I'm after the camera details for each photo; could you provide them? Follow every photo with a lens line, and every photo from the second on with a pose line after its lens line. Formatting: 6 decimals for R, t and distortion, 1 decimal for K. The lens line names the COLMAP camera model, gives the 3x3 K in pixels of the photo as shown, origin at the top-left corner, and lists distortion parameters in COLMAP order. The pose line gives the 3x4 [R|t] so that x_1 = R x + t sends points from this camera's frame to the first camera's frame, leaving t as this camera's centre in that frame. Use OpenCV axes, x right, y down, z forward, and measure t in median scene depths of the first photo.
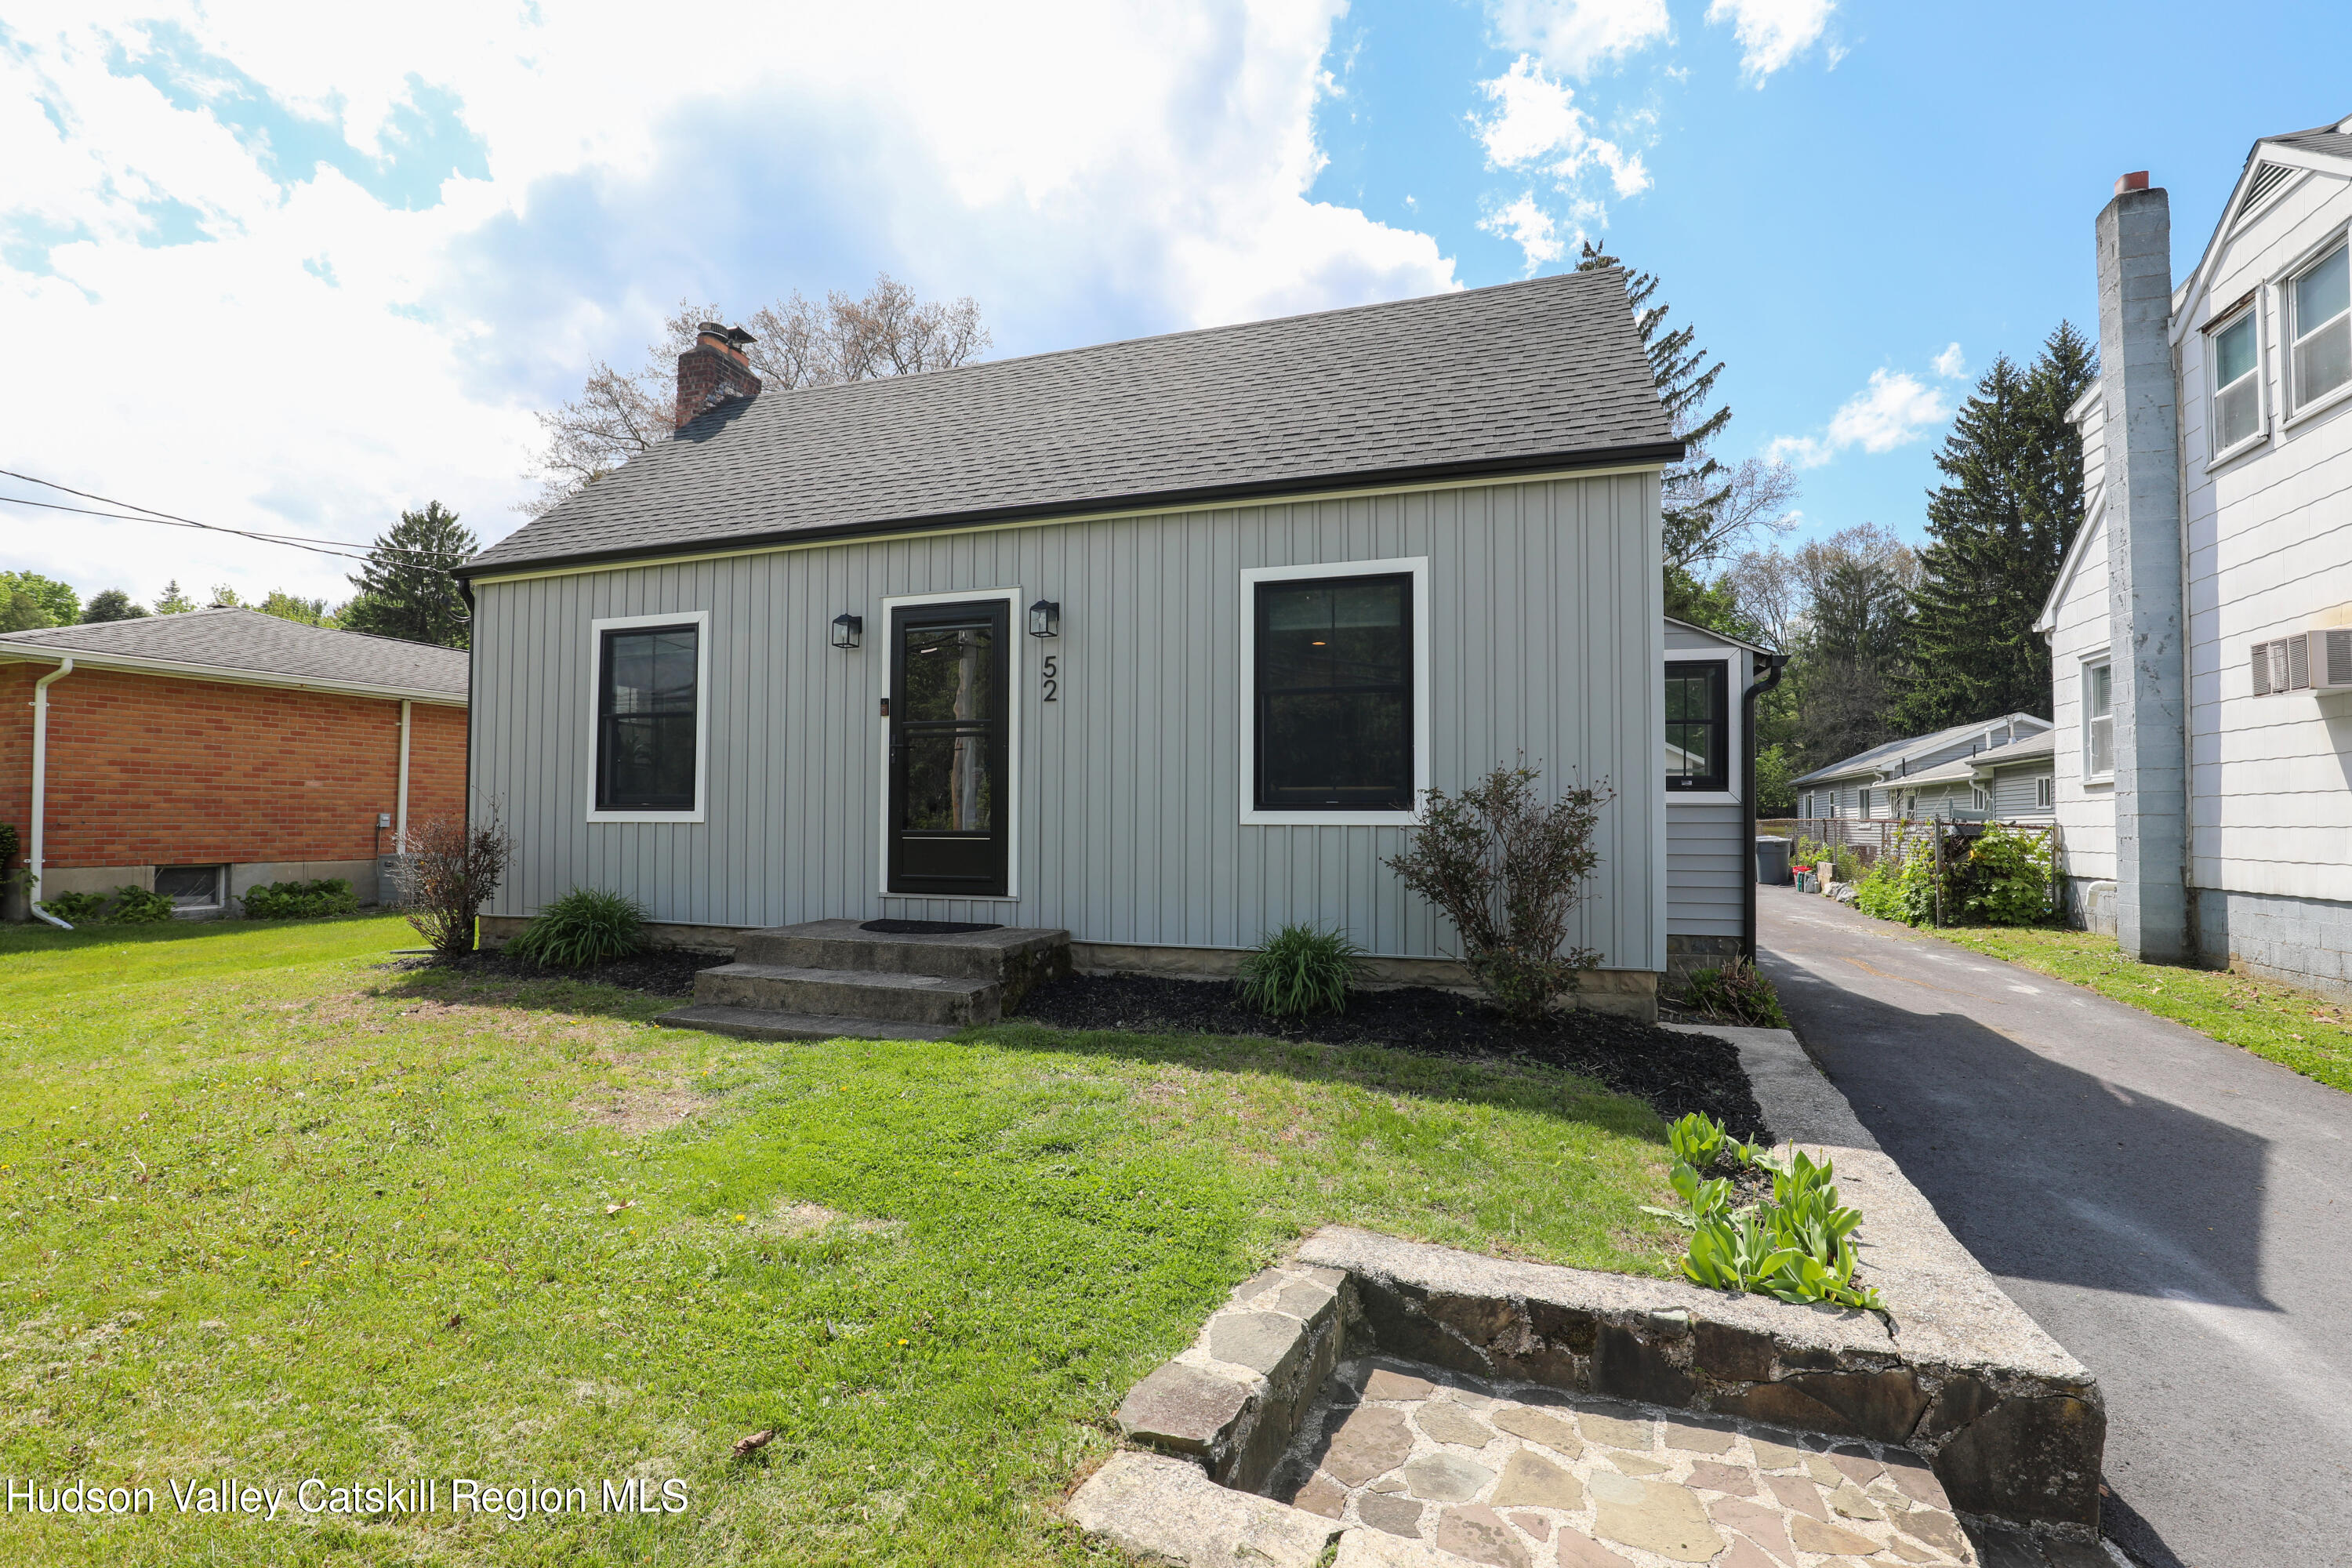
lens RADIAL K [[1071.6, 0, 1158.3], [0, 1071.6, 790.9], [0, 0, 1]] dist [-0.037353, 0.007791]
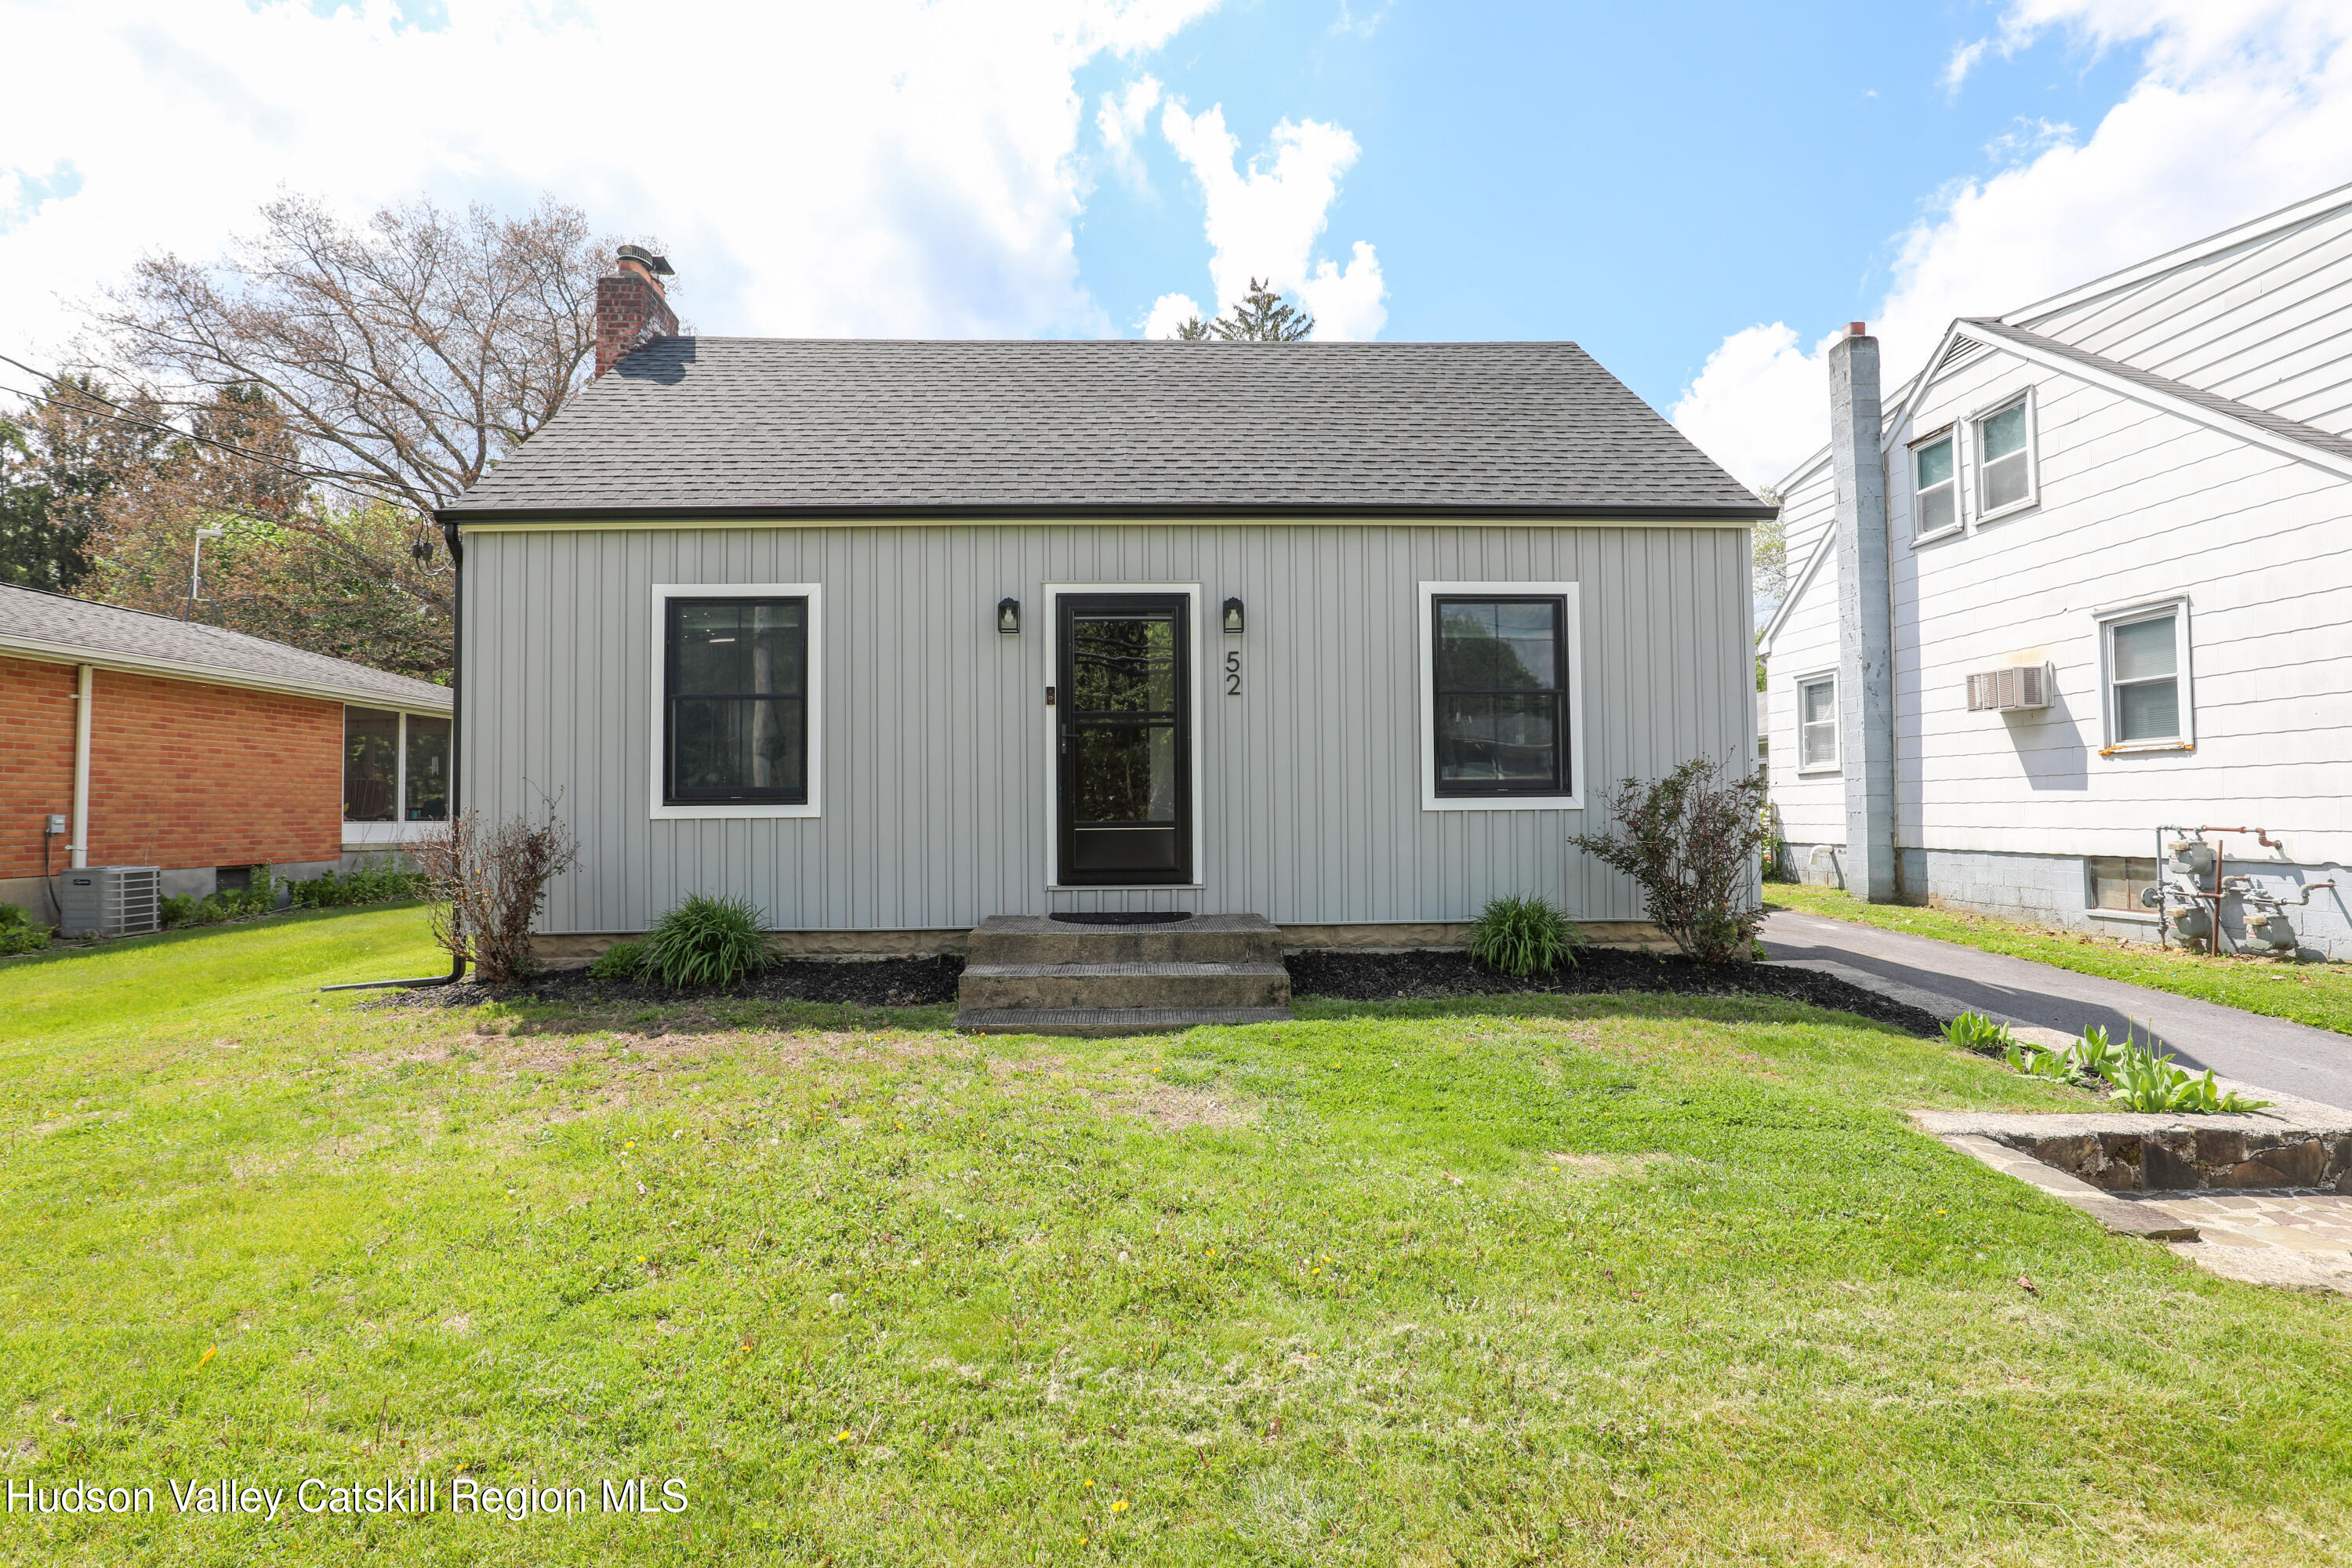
lens RADIAL K [[1065.1, 0, 1176.0], [0, 1065.1, 784.0], [0, 0, 1]] dist [-0.039071, 0.009336]
pose [[0.934111, -0.005064, 0.356946, -0.479429], [0.003802, 0.999984, 0.004238, -0.001488], [-0.356961, -0.002602, 0.934116, 0.049669]]
